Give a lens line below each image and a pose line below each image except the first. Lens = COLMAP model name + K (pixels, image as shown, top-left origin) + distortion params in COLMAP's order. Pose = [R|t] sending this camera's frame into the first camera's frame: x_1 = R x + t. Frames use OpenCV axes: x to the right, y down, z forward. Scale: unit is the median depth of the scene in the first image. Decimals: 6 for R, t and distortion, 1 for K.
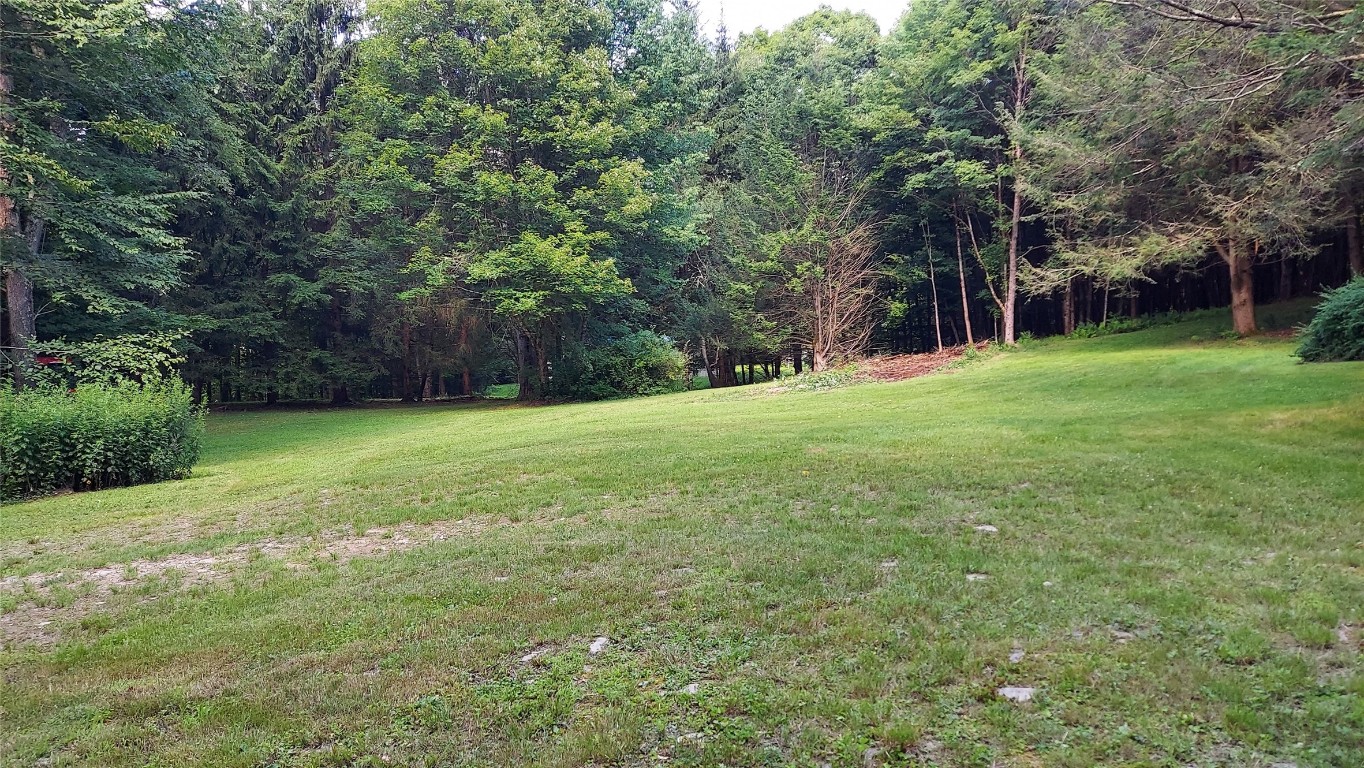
lens RADIAL K [[976.2, 0, 684.0], [0, 976.2, 393.1], [0, 0, 1]] dist [0.050798, -0.042686]
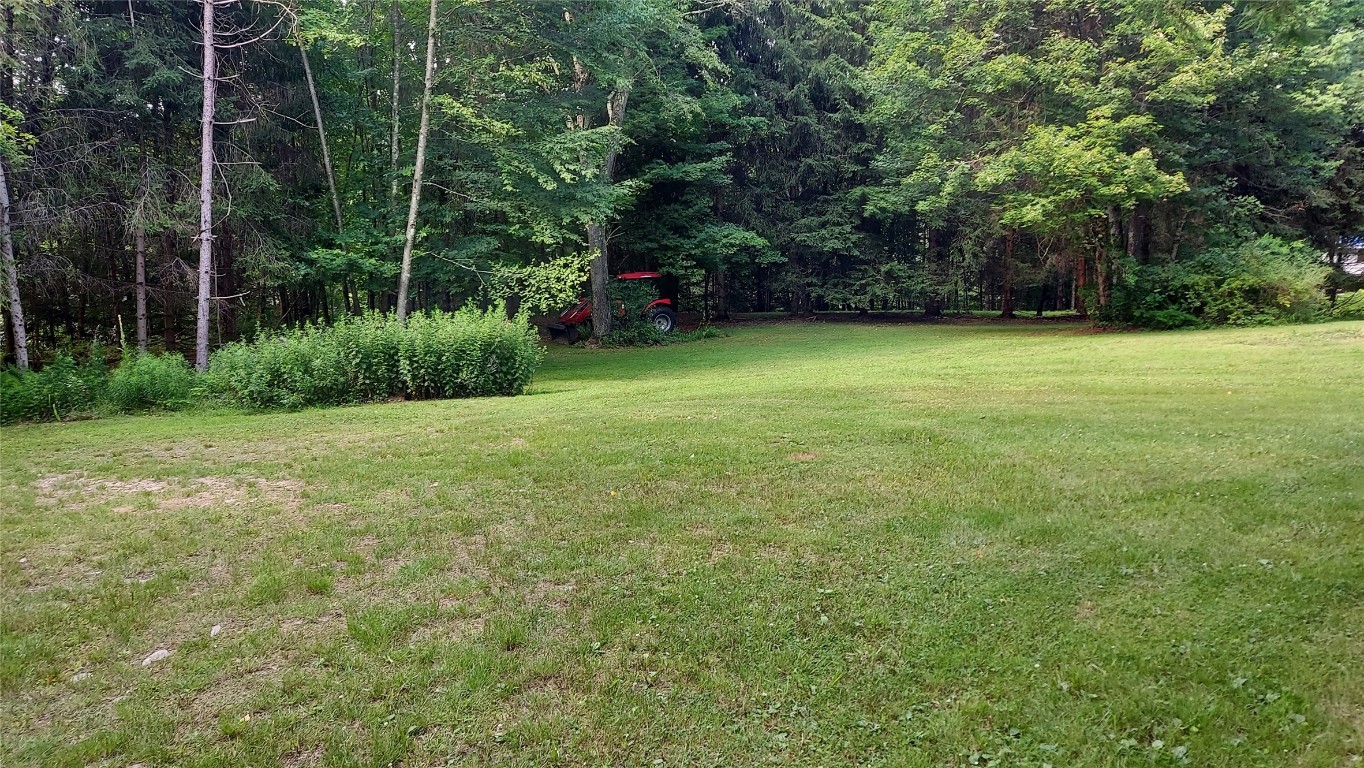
lens RADIAL K [[976.2, 0, 680.7], [0, 976.2, 390.8], [0, 0, 1]] dist [0.050798, -0.042686]
pose [[0.730761, 0.095612, -0.675904, 0.288678], [-0.028085, 0.993515, 0.110177, -0.034703], [0.682055, -0.061530, 0.728708, 0.245843]]
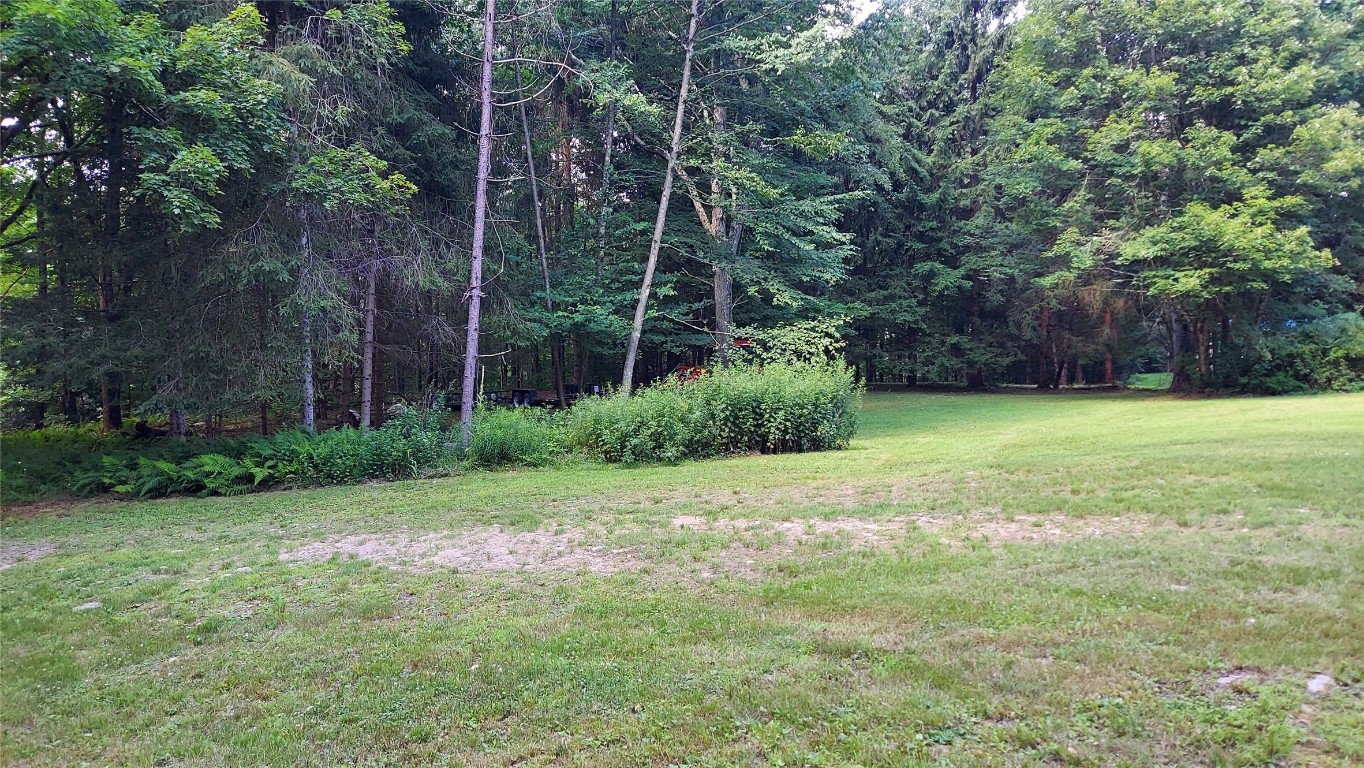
lens RADIAL K [[976.2, 0, 681.5], [0, 976.2, 396.0], [0, 0, 1]] dist [0.050798, -0.042686]
pose [[0.811052, 0.042294, -0.583443, -0.008876], [-0.031682, 0.999095, 0.028382, 0.000015], [0.584115, -0.004535, 0.811658, -0.004634]]
